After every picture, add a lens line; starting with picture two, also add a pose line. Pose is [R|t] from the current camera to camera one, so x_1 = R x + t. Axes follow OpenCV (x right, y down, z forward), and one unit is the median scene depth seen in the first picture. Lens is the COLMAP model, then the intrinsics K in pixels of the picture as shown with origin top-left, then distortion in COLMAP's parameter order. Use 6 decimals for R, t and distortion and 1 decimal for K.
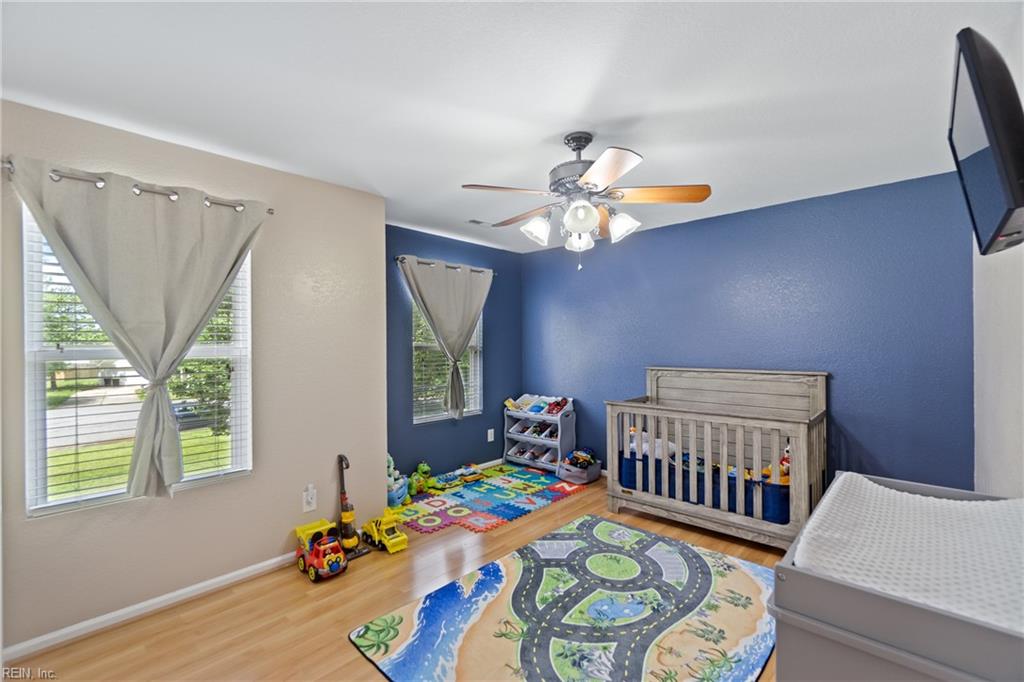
lens RADIAL K [[449.1, 0, 512.5], [0, 449.1, 339.4], [0, 0, 1]] dist [0.002735, -0.000210]
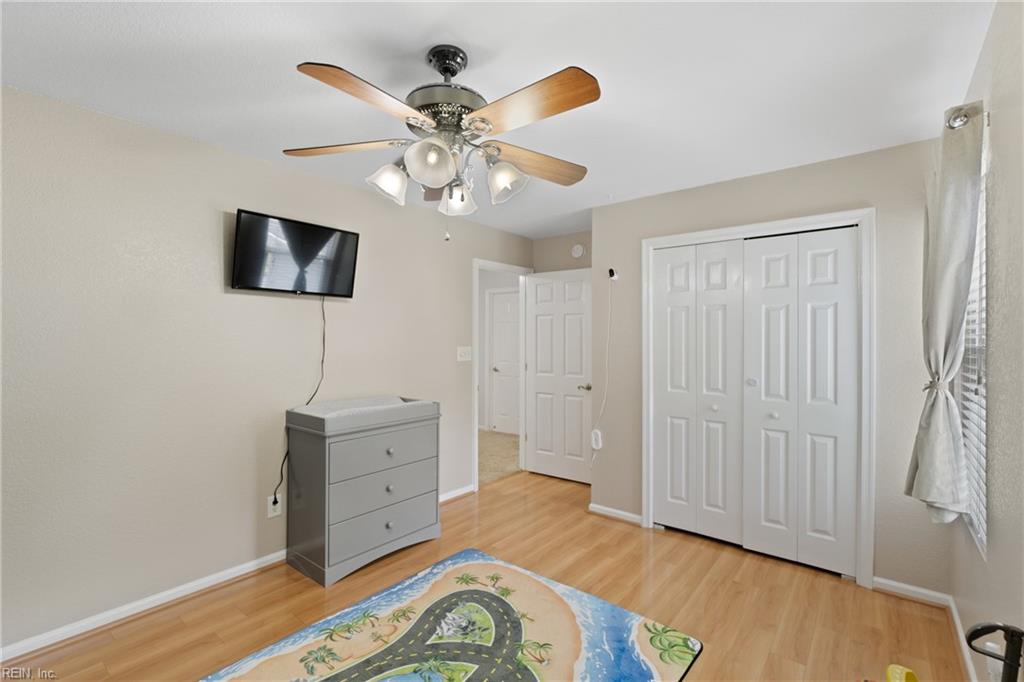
lens RADIAL K [[449.1, 0, 511.9], [0, 449.1, 341.1], [0, 0, 1]] dist [0.002735, -0.000210]
pose [[-0.997414, 0.003983, -0.071755, 0.112629], [0.003888, 0.999991, 0.001470, 0.006484], [0.071760, 0.001187, -0.997421, 2.011495]]
